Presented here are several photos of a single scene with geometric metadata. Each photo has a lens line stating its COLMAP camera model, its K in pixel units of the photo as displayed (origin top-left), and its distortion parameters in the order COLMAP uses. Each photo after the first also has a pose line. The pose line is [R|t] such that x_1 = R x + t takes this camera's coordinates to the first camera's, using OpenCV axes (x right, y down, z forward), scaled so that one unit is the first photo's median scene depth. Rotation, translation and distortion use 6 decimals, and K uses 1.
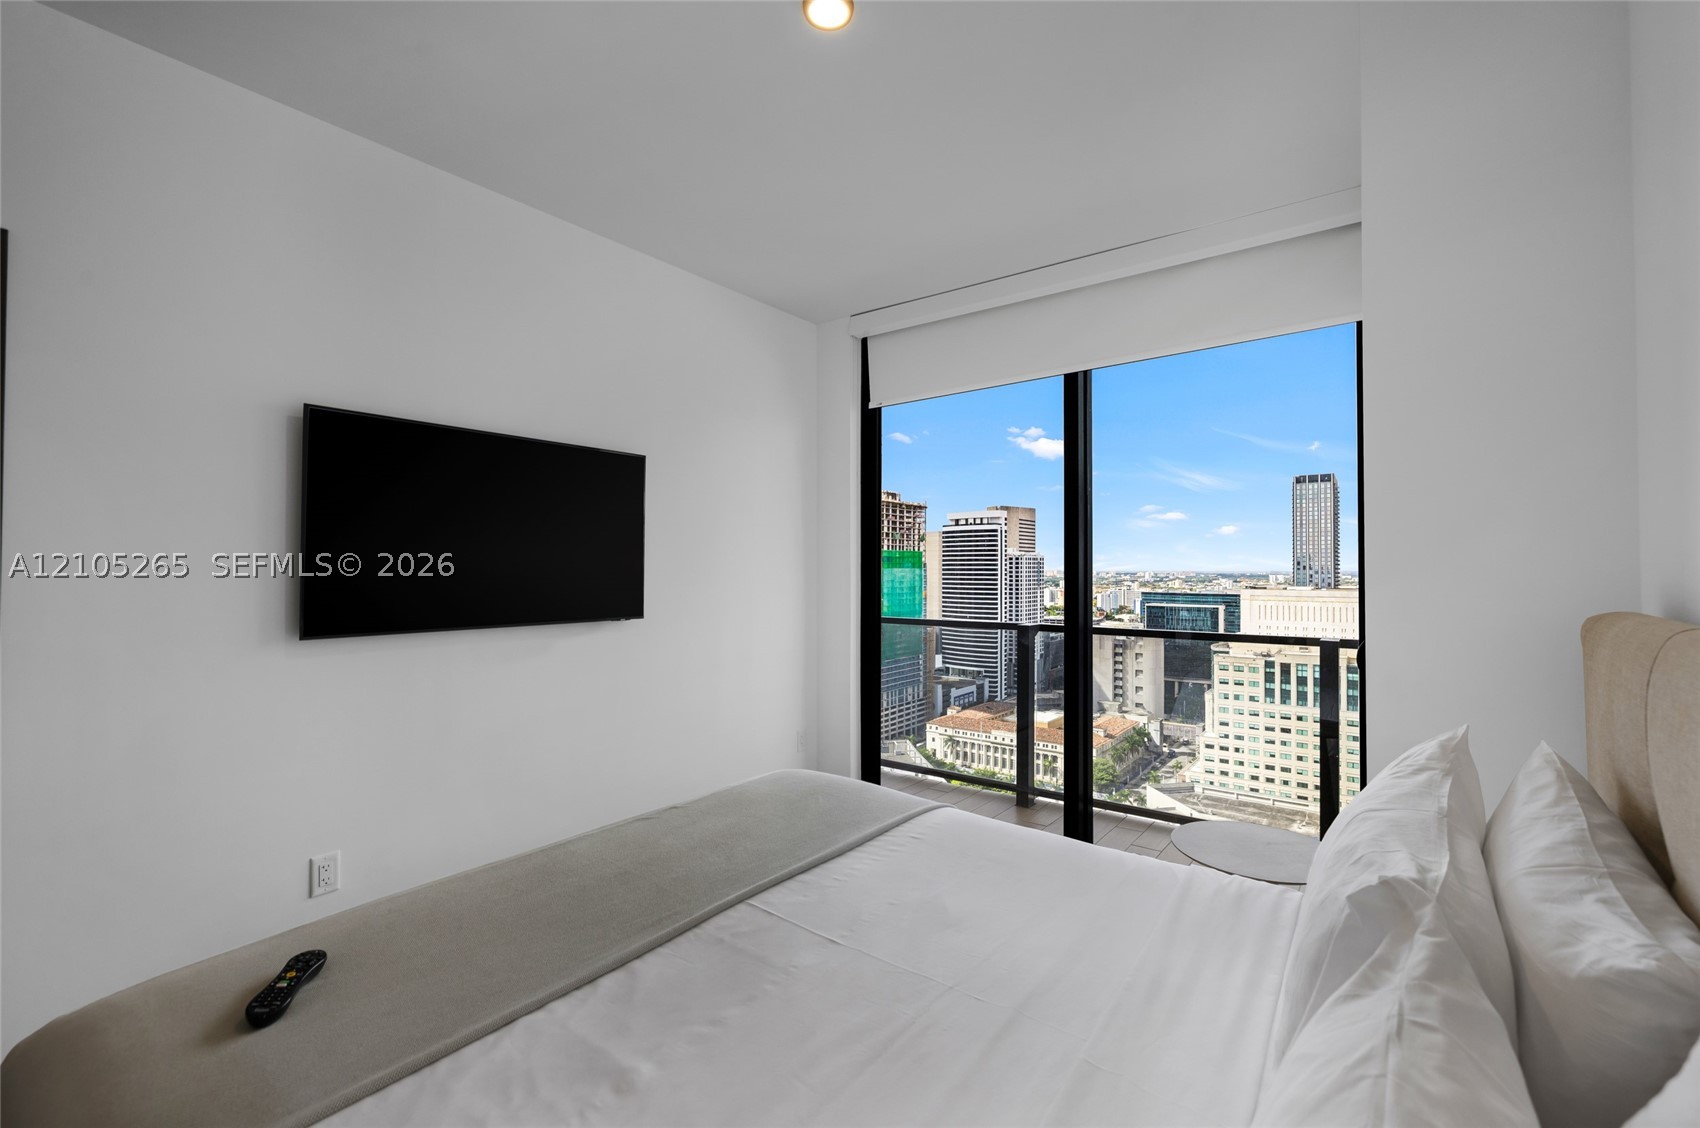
lens RADIAL K [[736.1, 0, 863.8], [0, 736.1, 558.8], [0, 0, 1]] dist [-0.015600, 0.007190]
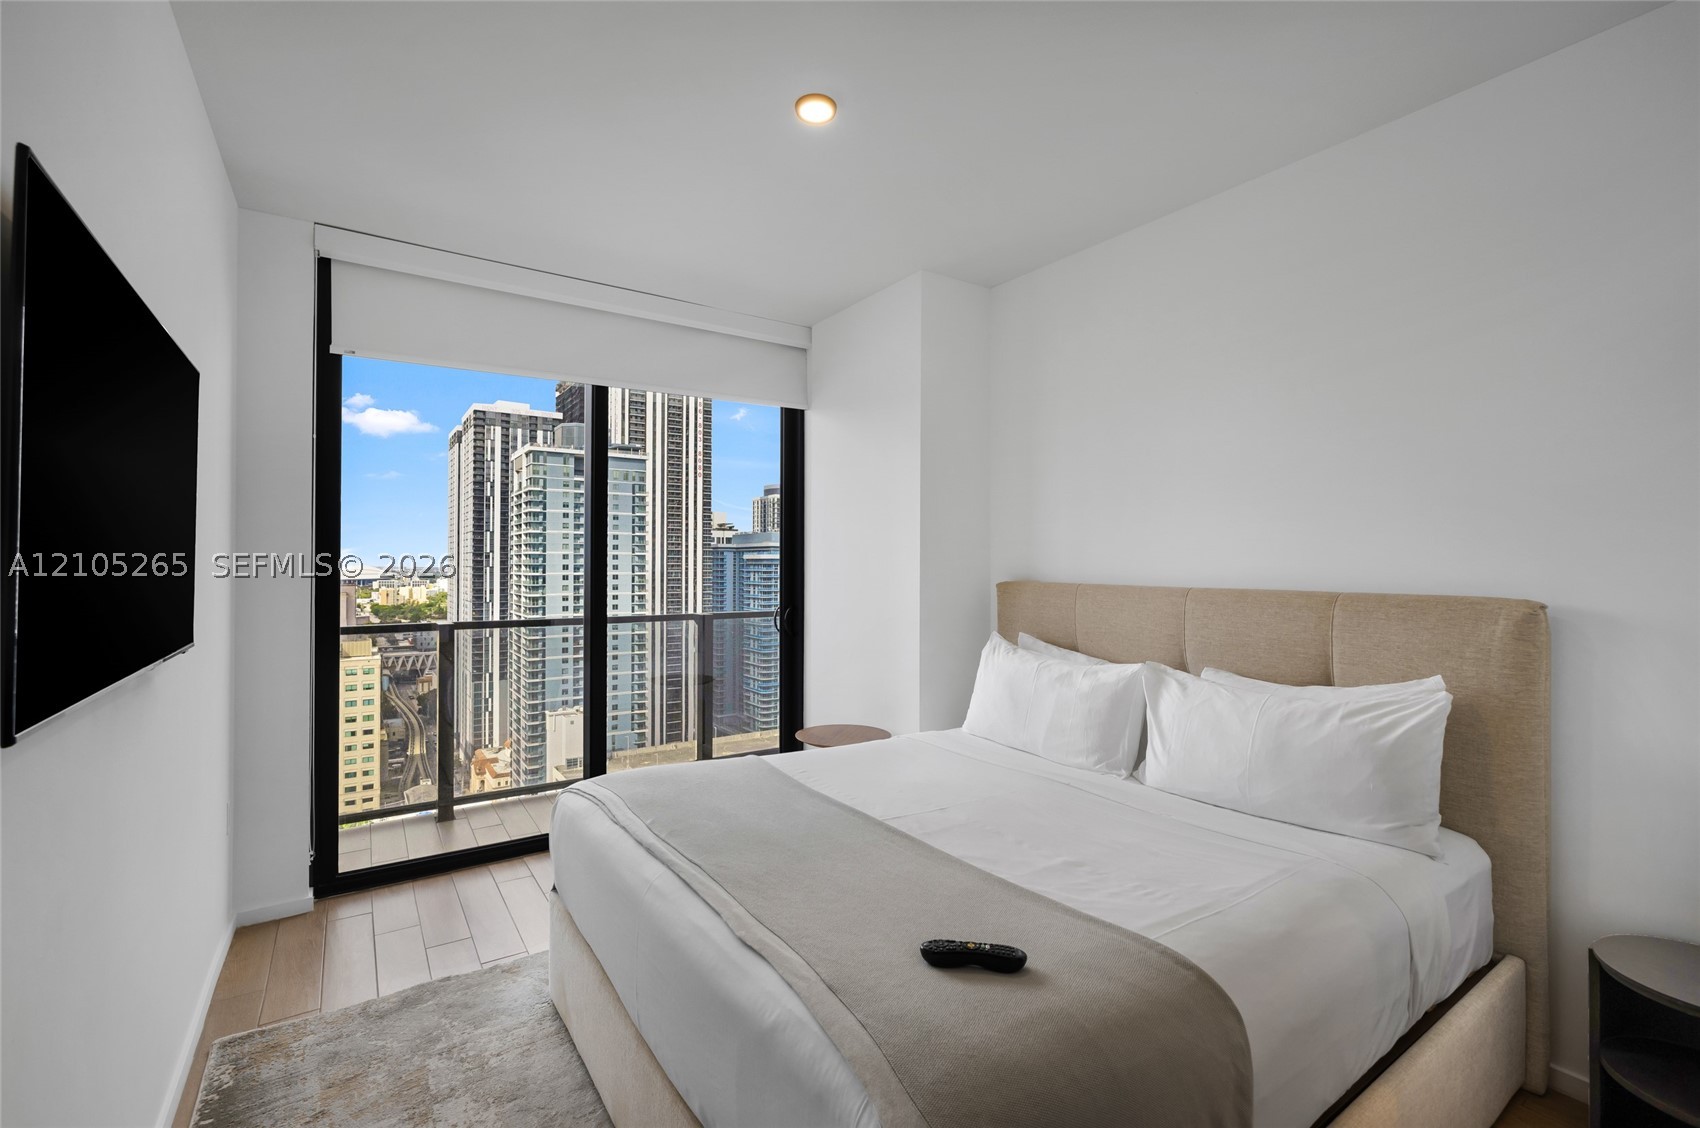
lens RADIAL K [[736.1, 0, 870.6], [0, 736.1, 557.4], [0, 0, 1]] dist [-0.015600, 0.007190]
pose [[0.298472, 0.009500, 0.954371, -0.553879], [-0.014609, 0.999879, -0.005384, 0.002467], [-0.954307, -0.012336, 0.298575, 0.246884]]
